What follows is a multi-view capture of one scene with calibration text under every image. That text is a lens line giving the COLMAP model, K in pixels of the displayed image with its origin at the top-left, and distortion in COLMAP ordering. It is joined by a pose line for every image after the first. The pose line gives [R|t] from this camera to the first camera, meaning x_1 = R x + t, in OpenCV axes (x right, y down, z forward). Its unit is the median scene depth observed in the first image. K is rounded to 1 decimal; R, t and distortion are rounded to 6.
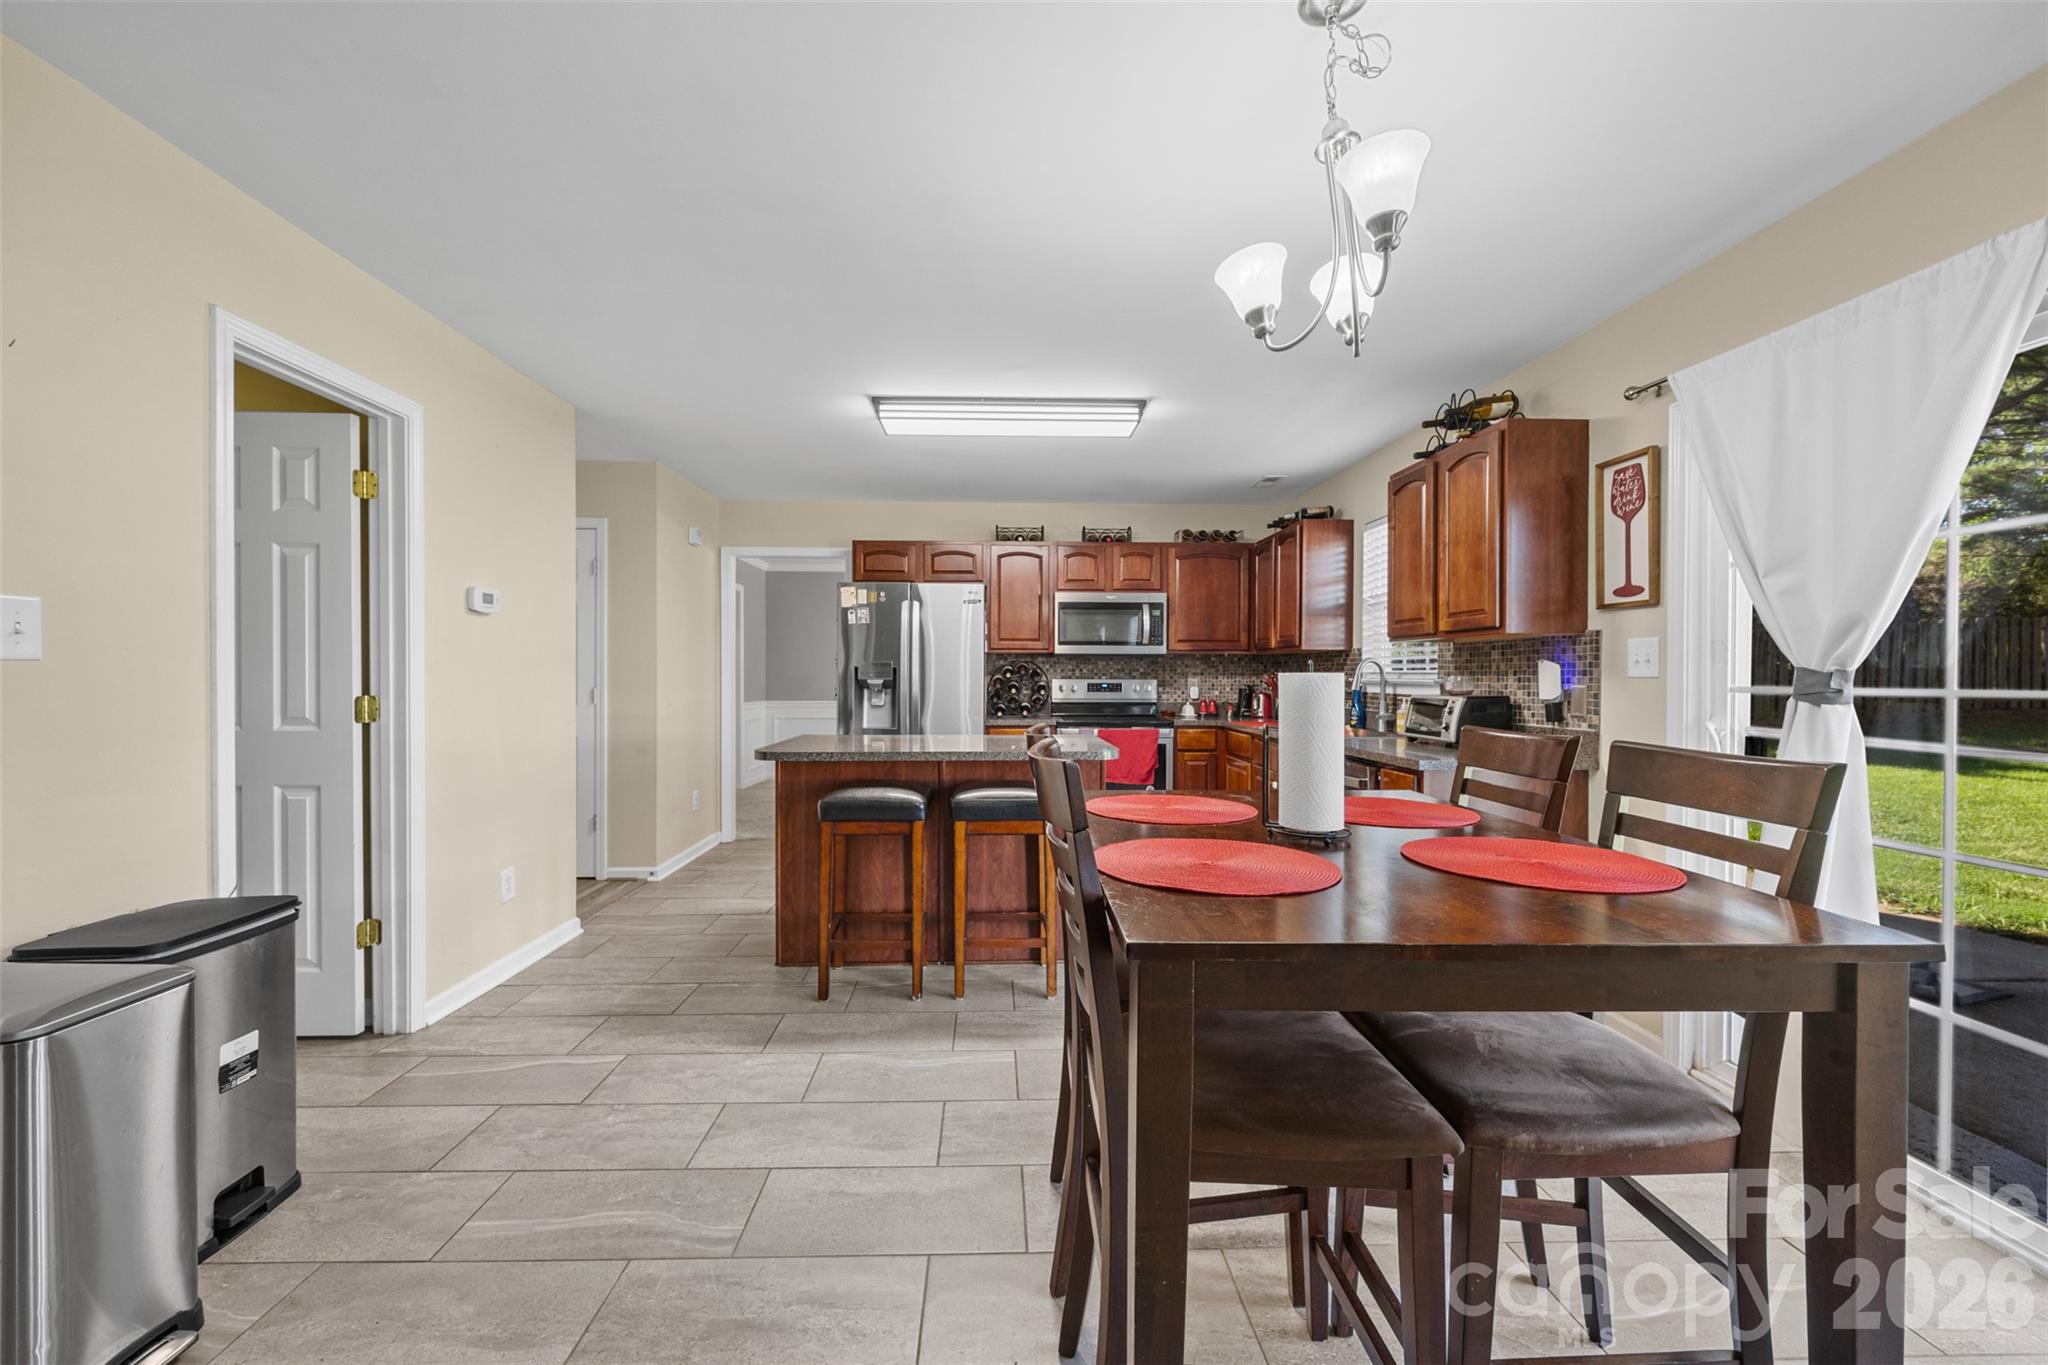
lens RADIAL K [[813.0, 0, 1015.6], [0, 813.0, 687.6], [0, 0, 1]] dist [-0.003425, 0.000220]
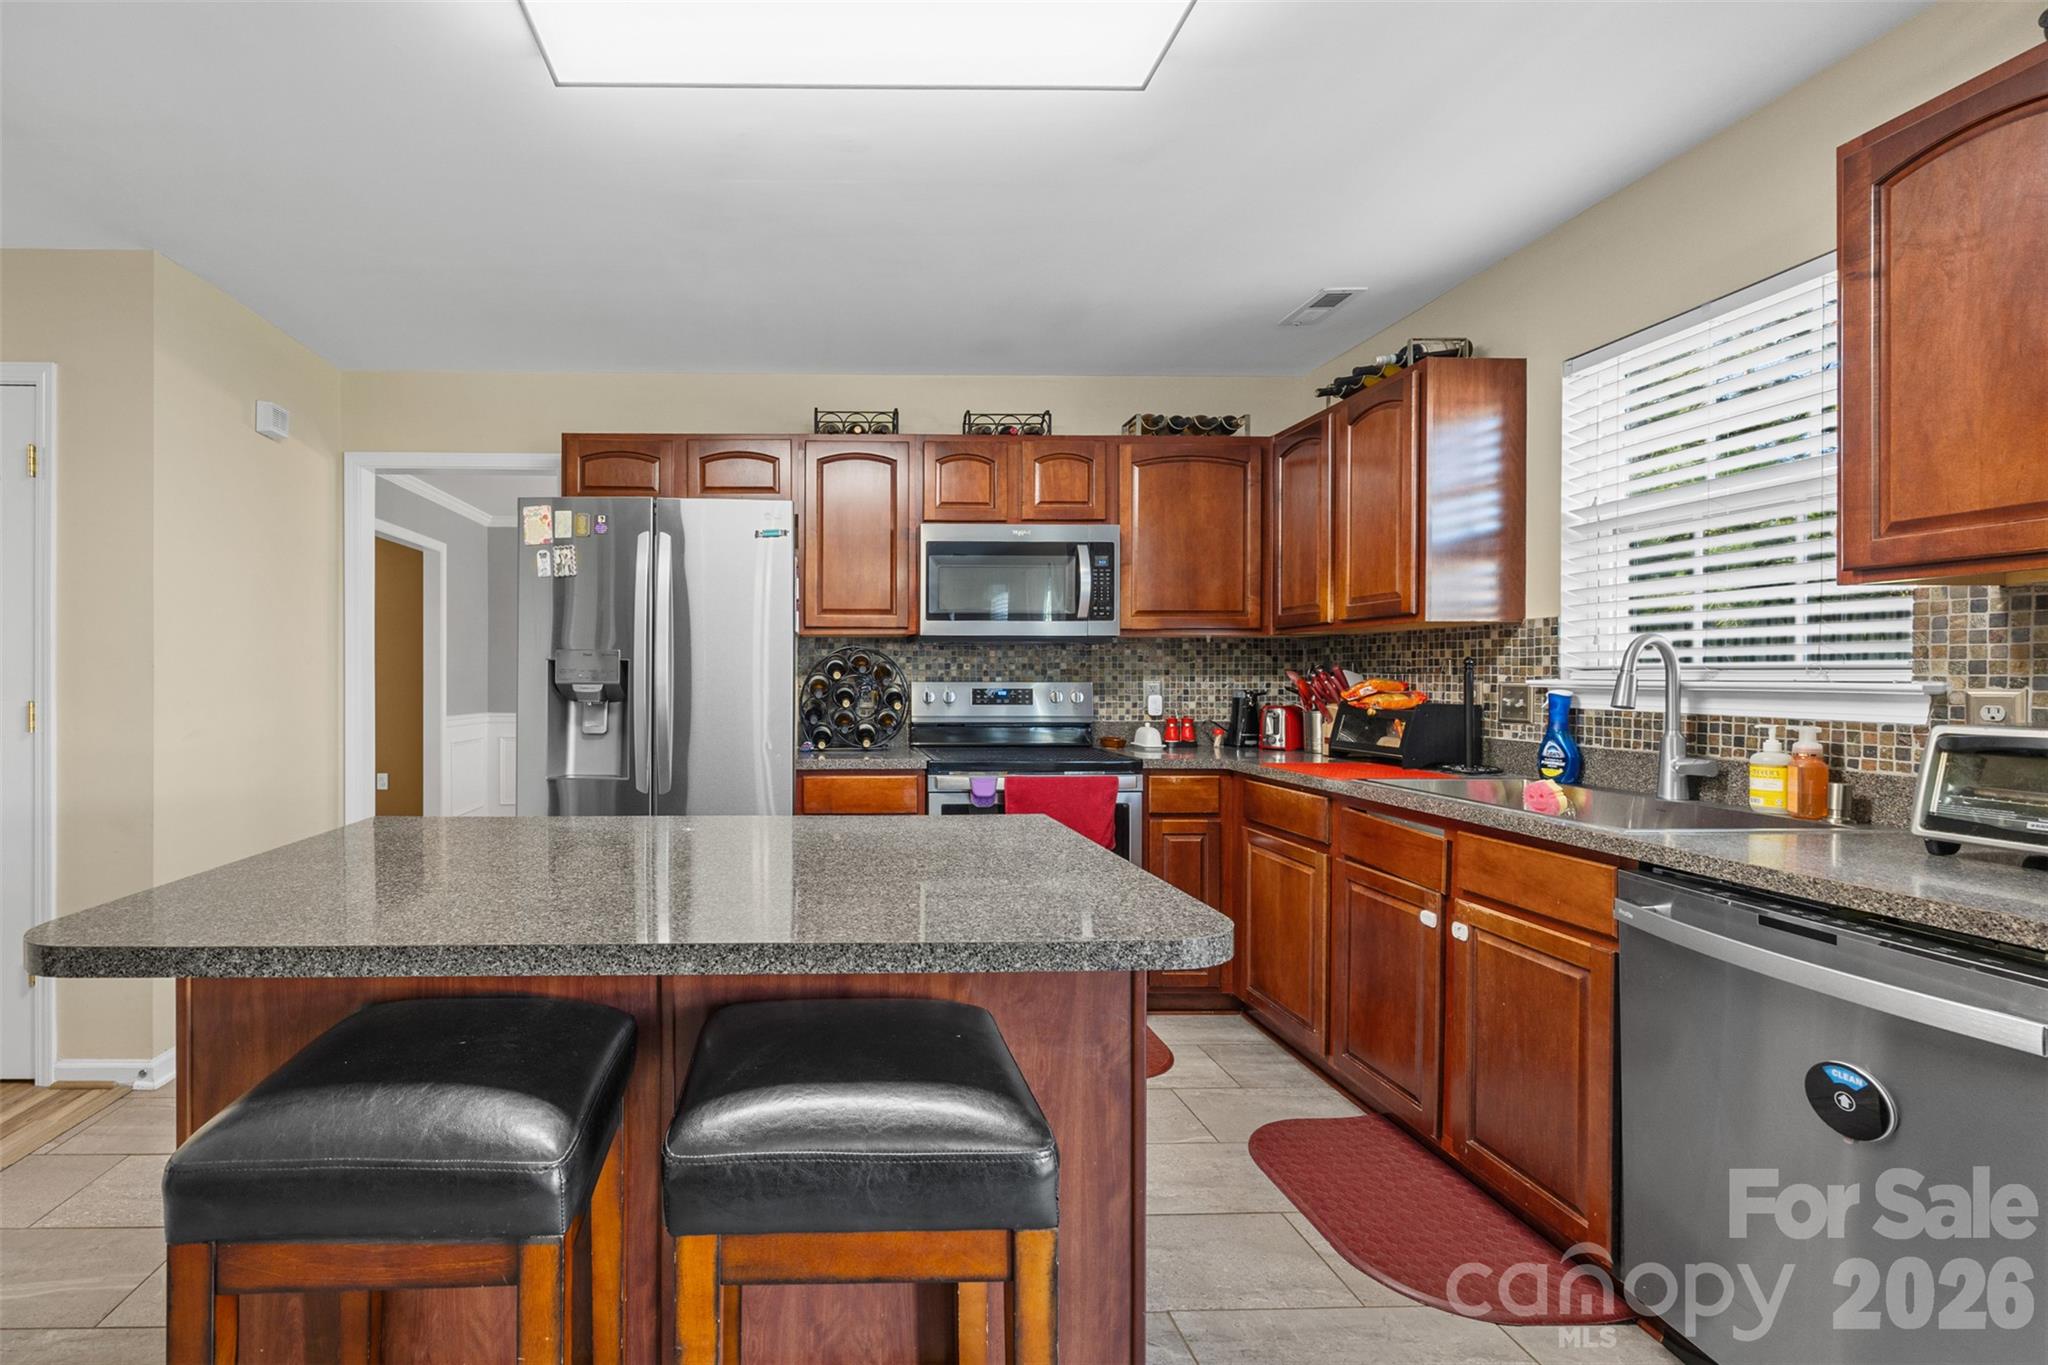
lens RADIAL K [[877.0, 0, 859.0], [0, 877.0, 676.6], [0, 0, 1]] dist [-0.003181, -0.001724]
pose [[0.999975, 0.002899, 0.006524, 0.004245], [-0.002792, 0.999861, -0.016417, -0.003312], [-0.006570, 0.016399, 0.999844, 0.424178]]
